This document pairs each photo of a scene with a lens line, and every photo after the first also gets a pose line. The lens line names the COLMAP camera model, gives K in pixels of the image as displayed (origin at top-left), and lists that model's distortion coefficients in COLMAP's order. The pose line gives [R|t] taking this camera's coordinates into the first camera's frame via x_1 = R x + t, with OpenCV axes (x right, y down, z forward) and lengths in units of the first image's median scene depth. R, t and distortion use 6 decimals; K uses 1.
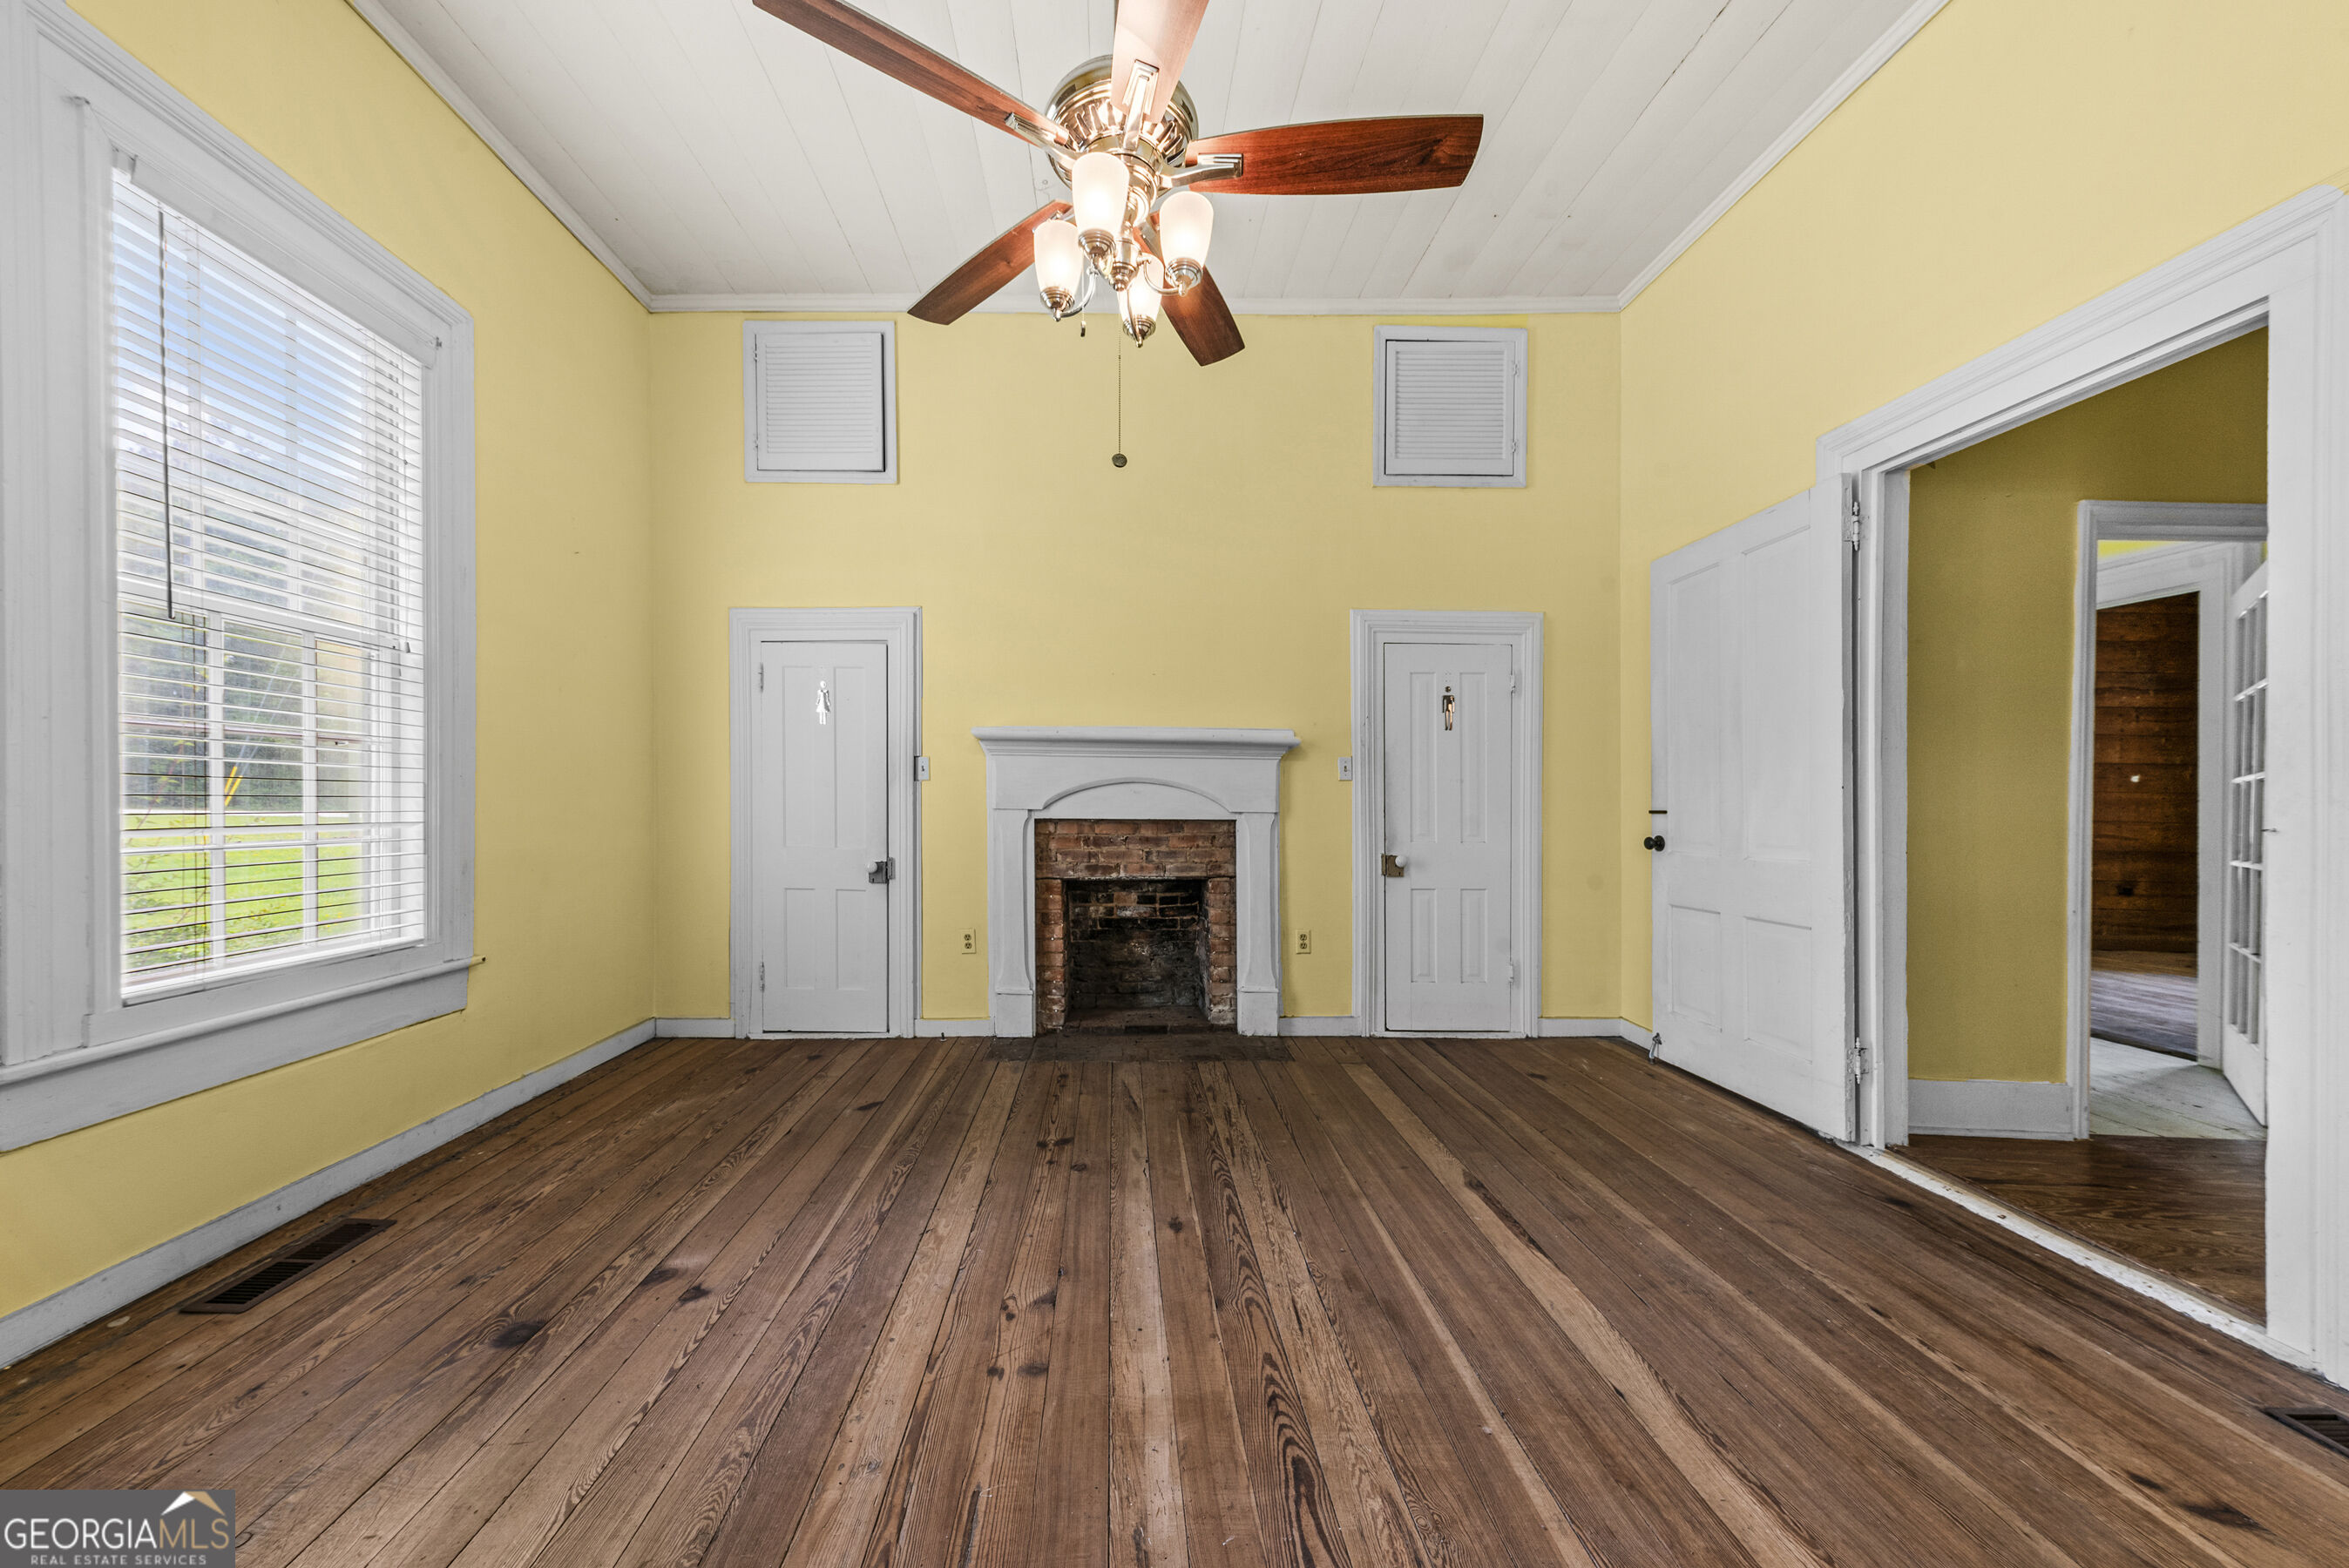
lens RADIAL K [[827.3, 0, 1171.0], [0, 827.3, 798.5], [0, 0, 1]] dist [0.000136, -0.000122]
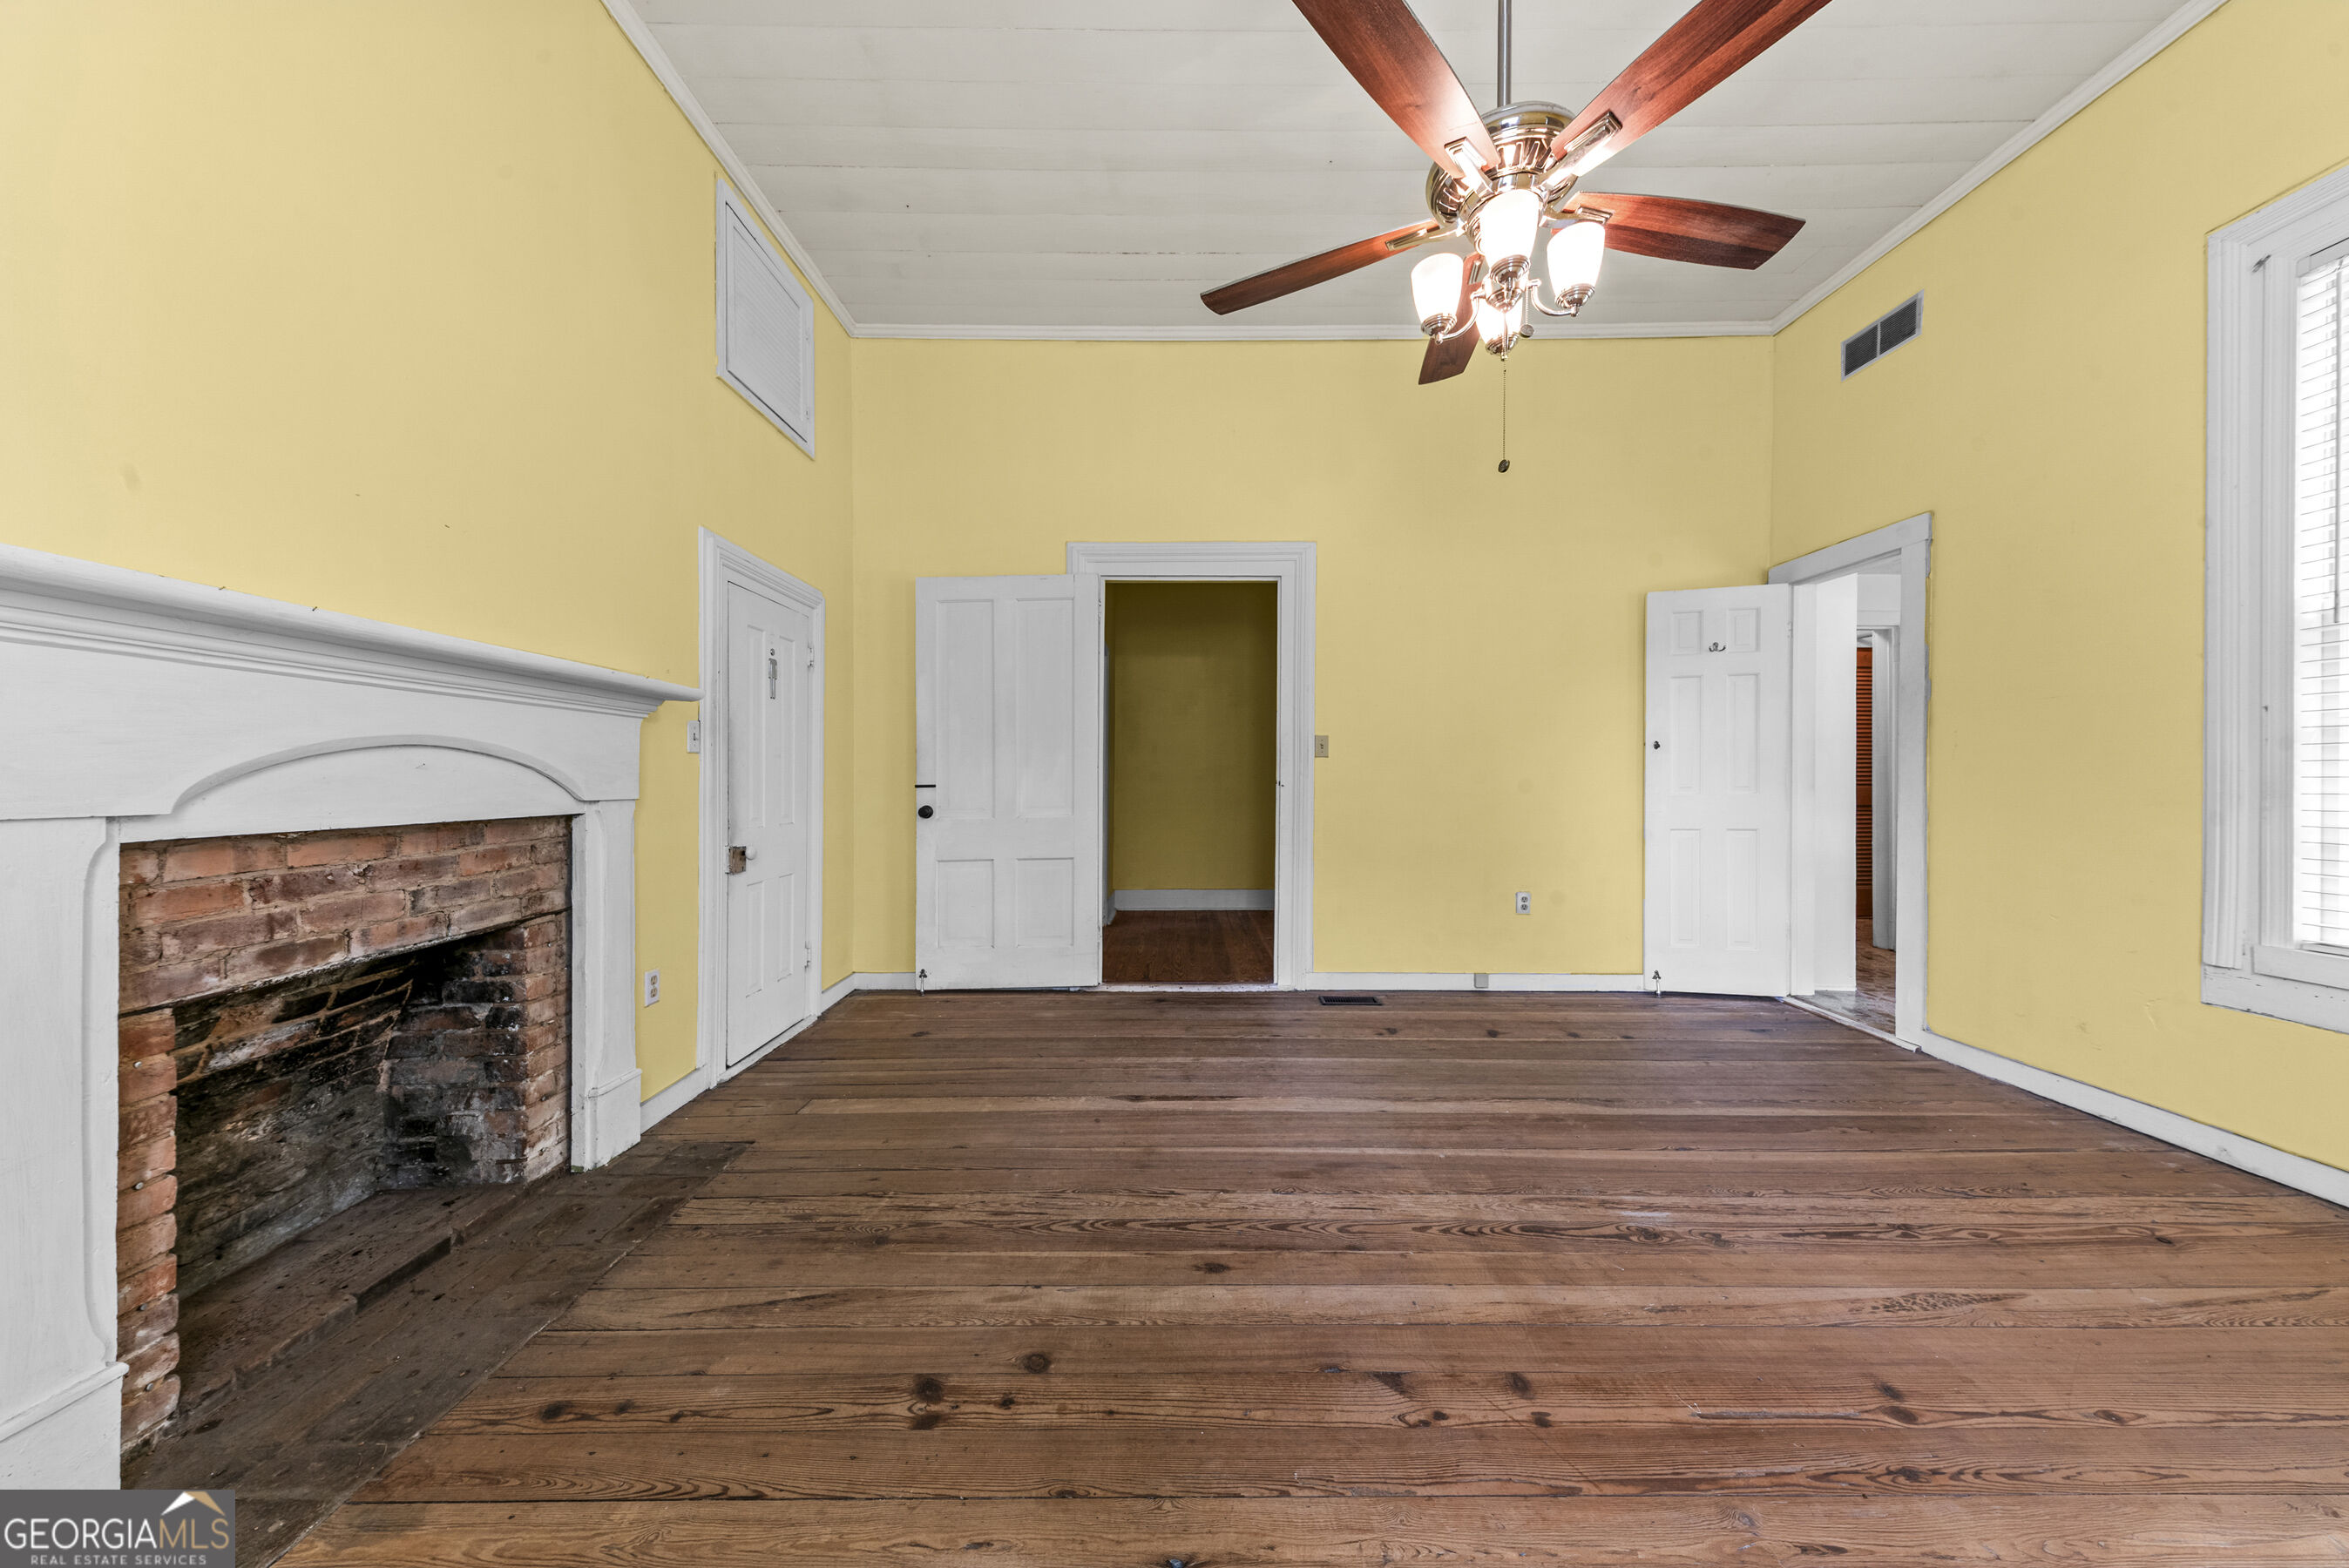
lens RADIAL K [[712.3, 0, 1170.6], [0, 712.3, 771.9], [0, 0, 1]] dist [0.015525, -0.005769]
pose [[0.074163, 0.000115, 0.997246, -0.430454], [0.003992, 0.999992, -0.000412, -0.002657], [-0.997238, 0.004011, 0.074162, 0.568070]]
